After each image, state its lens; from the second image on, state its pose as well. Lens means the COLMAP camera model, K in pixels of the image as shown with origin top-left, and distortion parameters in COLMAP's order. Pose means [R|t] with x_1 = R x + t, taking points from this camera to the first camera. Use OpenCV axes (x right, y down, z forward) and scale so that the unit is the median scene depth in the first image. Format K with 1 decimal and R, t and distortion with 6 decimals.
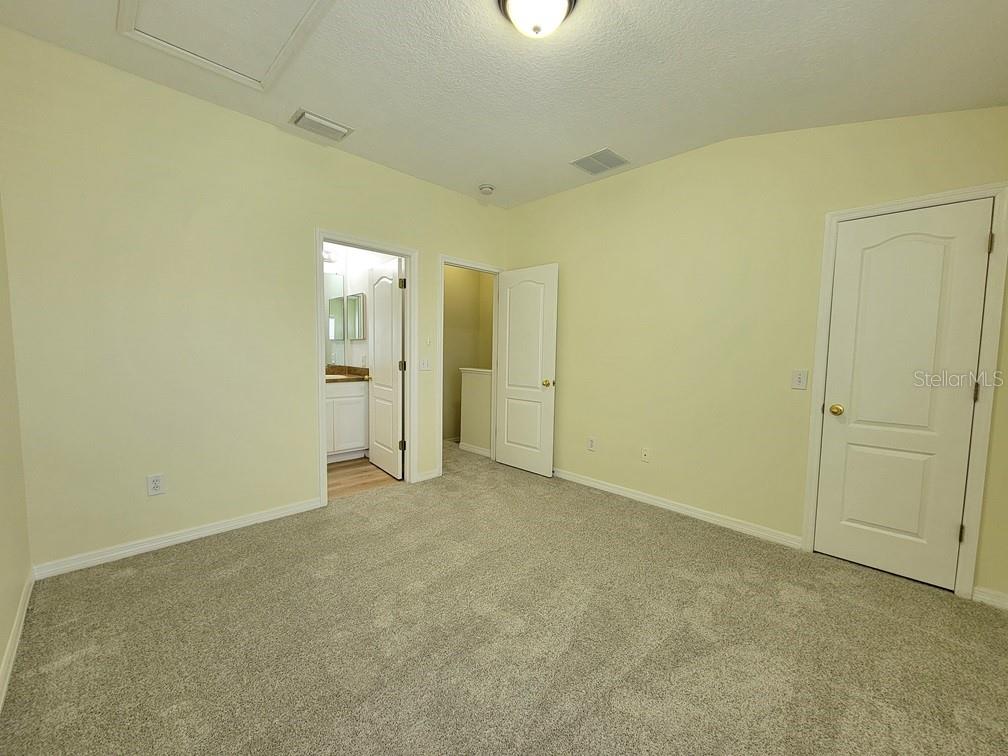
lens RADIAL K [[411.6, 0, 501.5], [0, 411.6, 383.6], [0, 0, 1]] dist [0.001404, -0.000624]
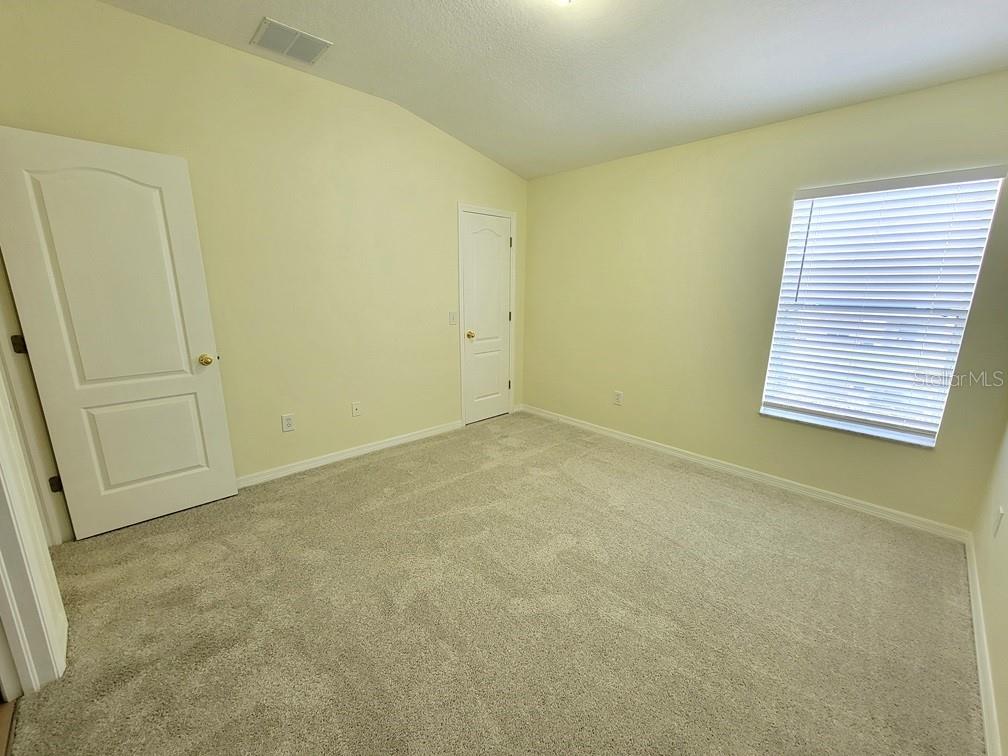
lens RADIAL K [[411.6, 0, 501.5], [0, 411.6, 383.6], [0, 0, 1]] dist [0.001404, -0.000624]
pose [[0.021067, -0.252206, 0.967444, -0.795314], [0.071240, 0.965578, 0.250168, -0.147155], [-0.997237, 0.063650, 0.038309, 0.834536]]
